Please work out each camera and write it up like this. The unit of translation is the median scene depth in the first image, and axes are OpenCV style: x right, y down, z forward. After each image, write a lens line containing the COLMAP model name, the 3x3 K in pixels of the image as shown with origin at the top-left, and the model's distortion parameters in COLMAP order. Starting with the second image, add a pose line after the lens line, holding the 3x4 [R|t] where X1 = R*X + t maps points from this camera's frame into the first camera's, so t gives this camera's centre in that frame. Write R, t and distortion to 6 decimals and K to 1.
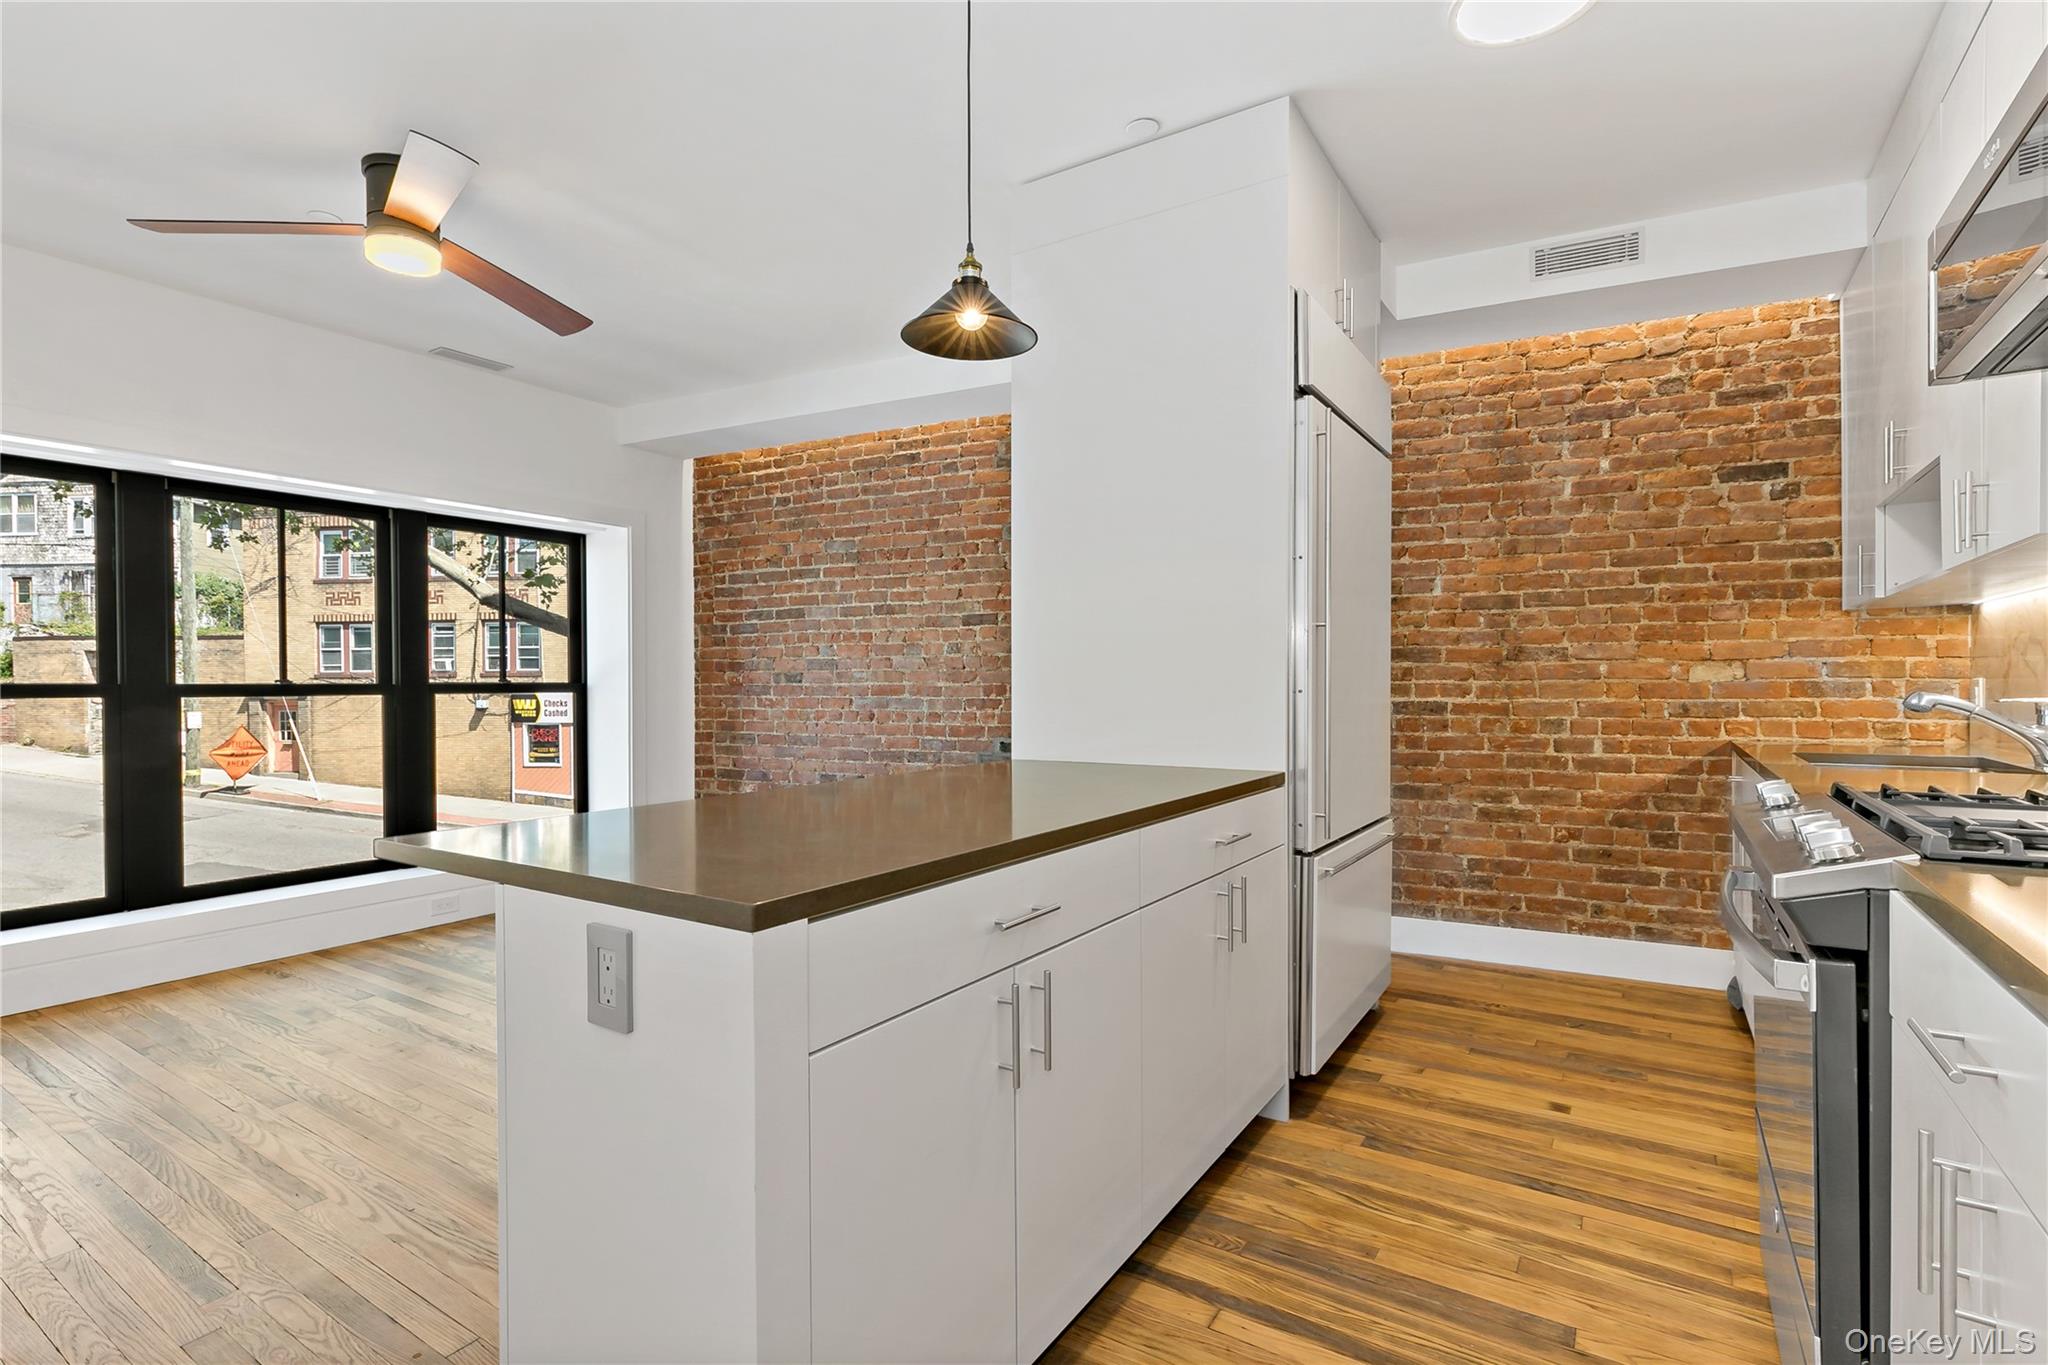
lens RADIAL K [[966.8, 0, 1029.4], [0, 966.8, 685.7], [0, 0, 1]] dist [0.017440, -0.000028]
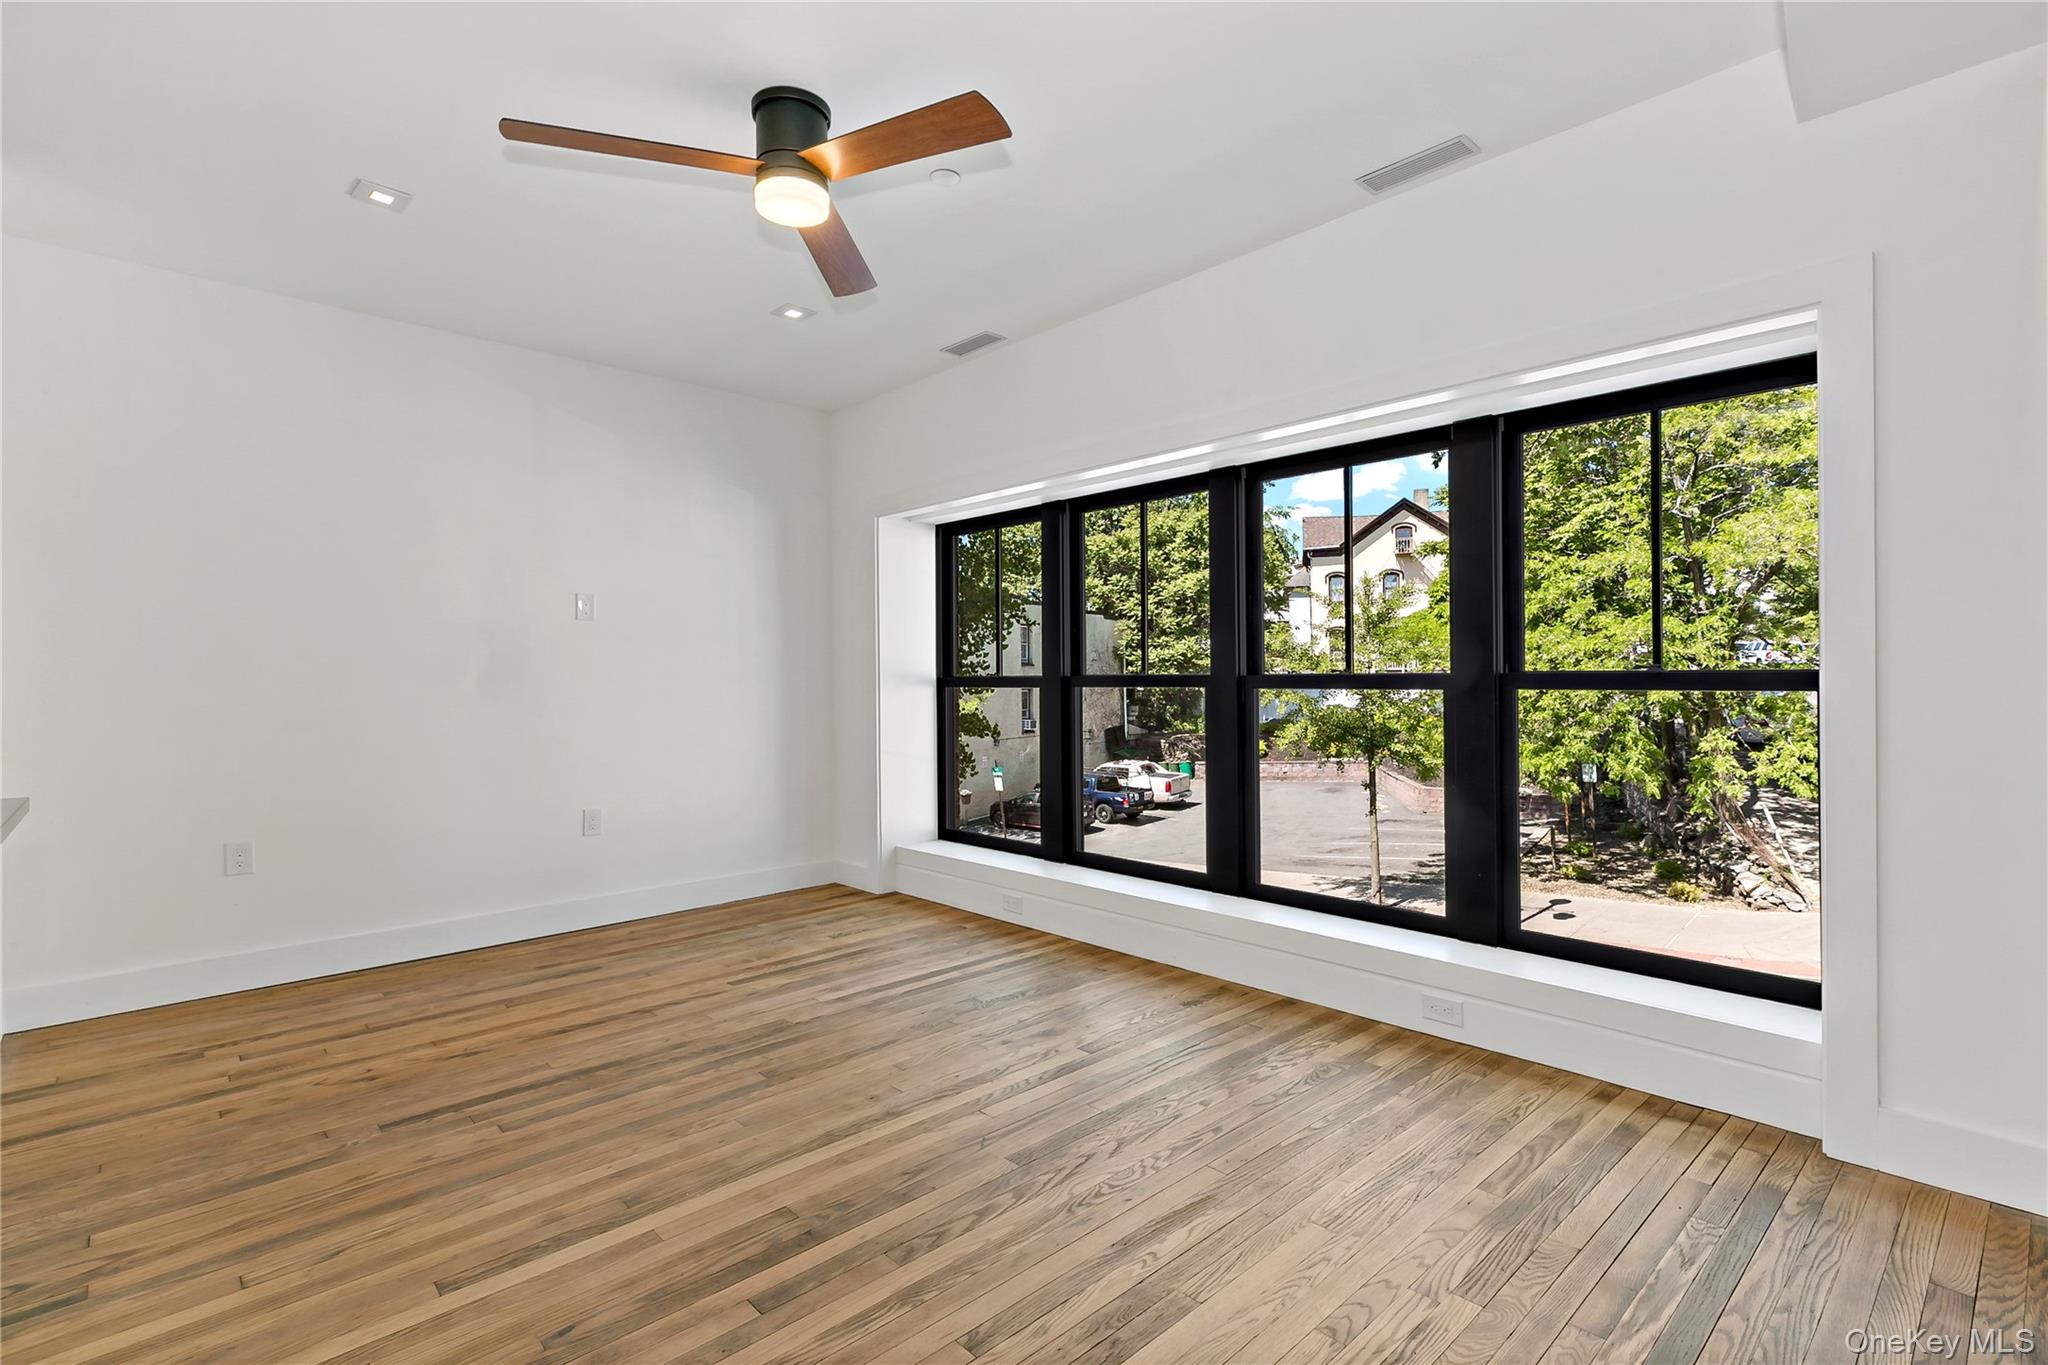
lens RADIAL K [[966.8, 0, 1020.7], [0, 966.8, 684.3], [0, 0, 1]] dist [0.017440, -0.000028]
pose [[-0.250716, 0.010275, -0.968006, 0.145339], [0.008260, 0.999930, 0.008474, -0.003844], [0.968025, -0.005871, -0.250784, 1.158191]]
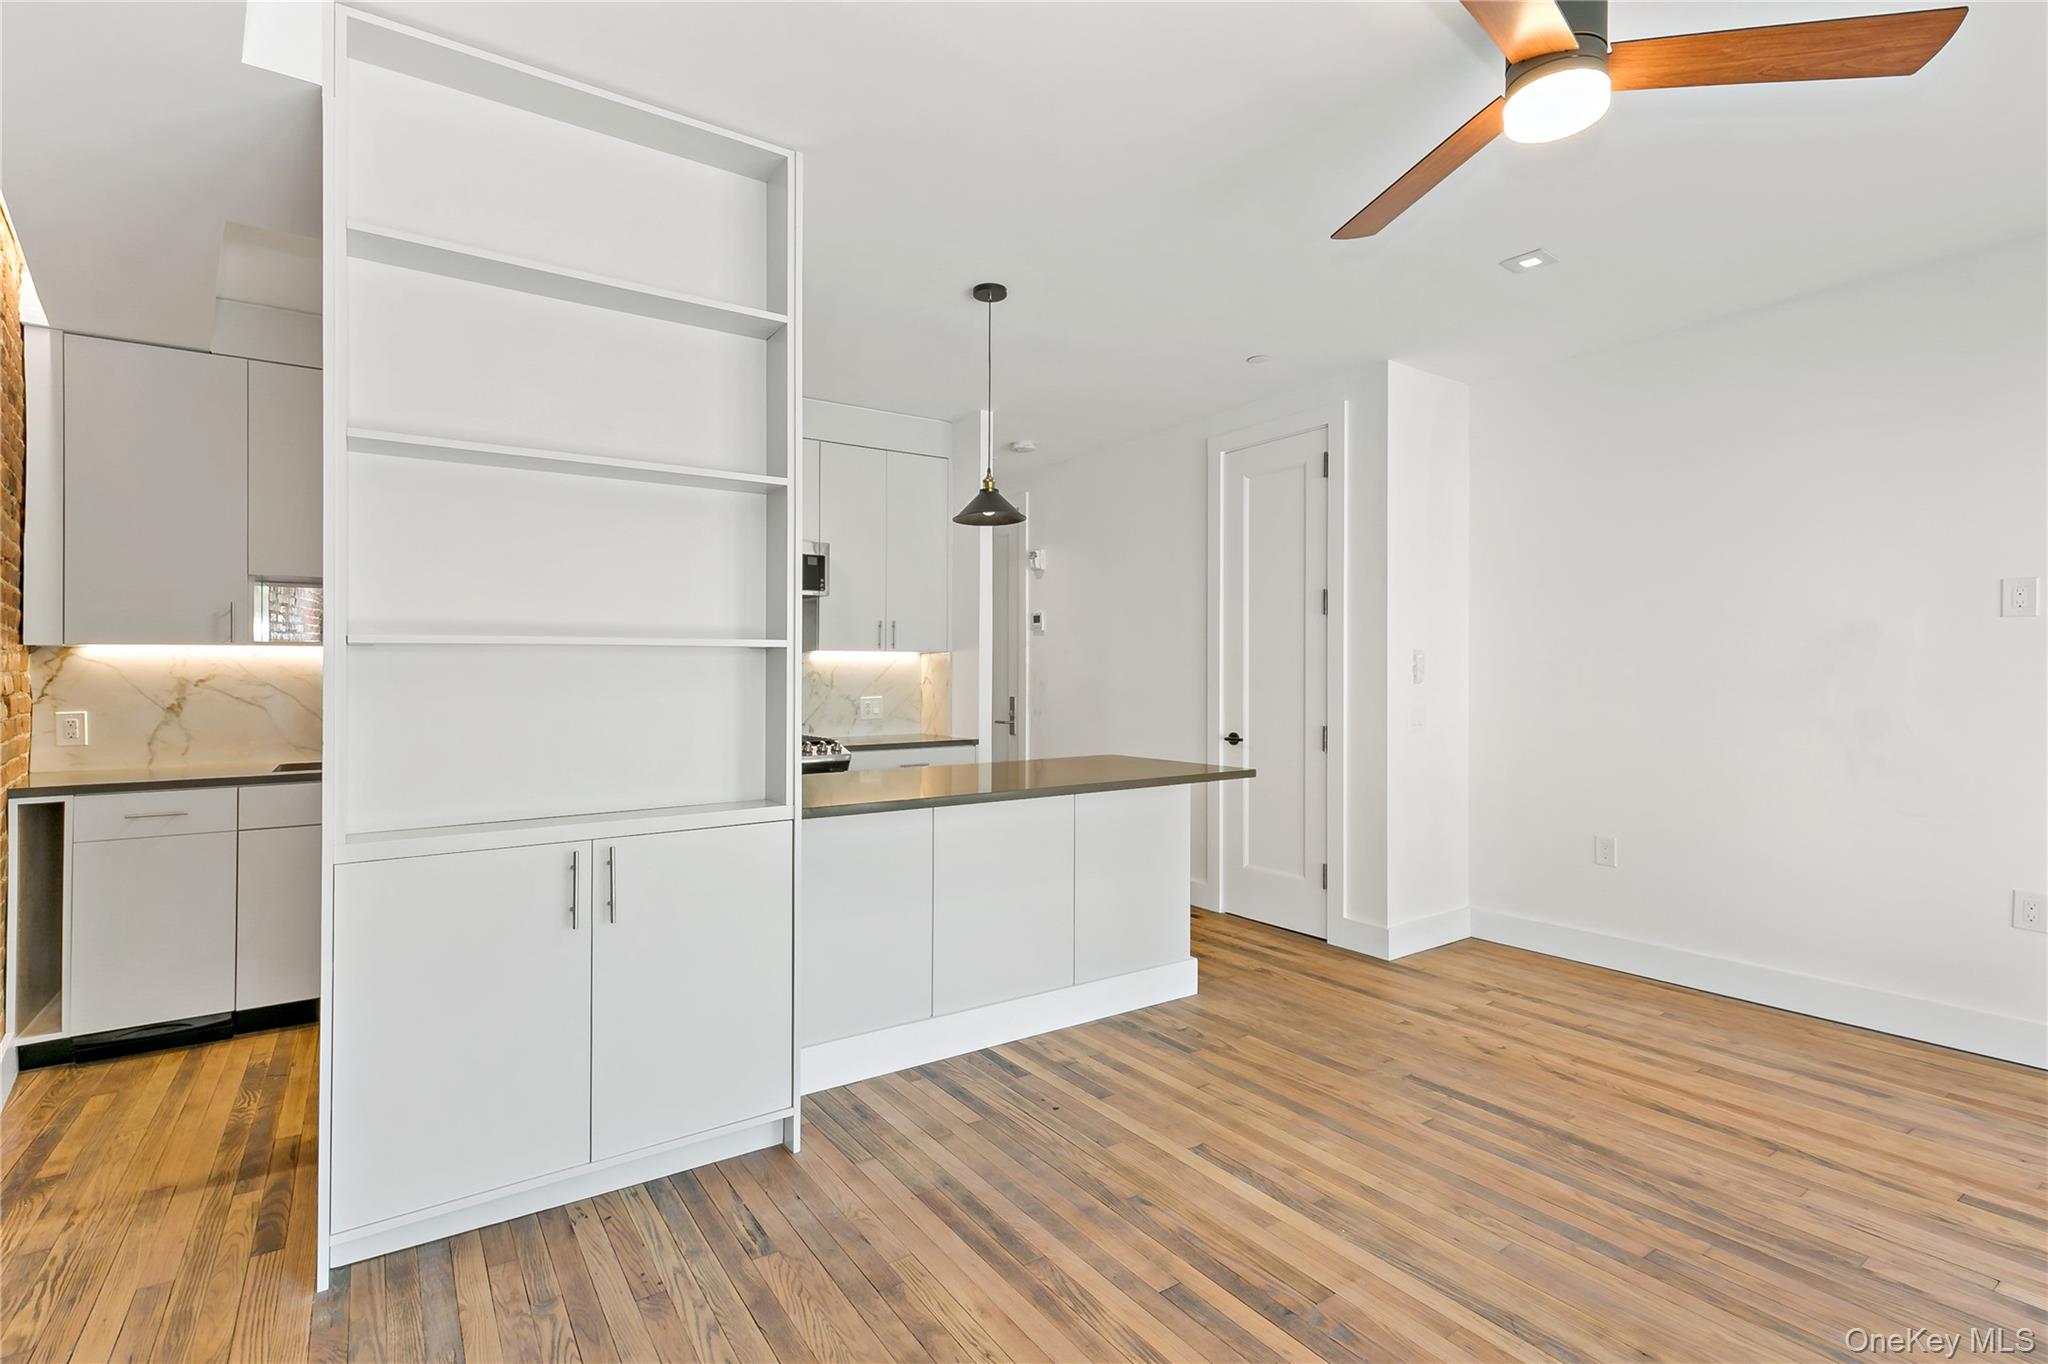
lens RADIAL K [[966.8, 0, 1024.1], [0, 966.8, 679.9], [0, 0, 1]] dist [0.017440, -0.000028]
pose [[-0.921759, 0.009346, 0.387650, -0.453072], [0.010660, 0.999942, 0.001240, -0.033667], [-0.387616, 0.005275, -0.921806, 1.450890]]
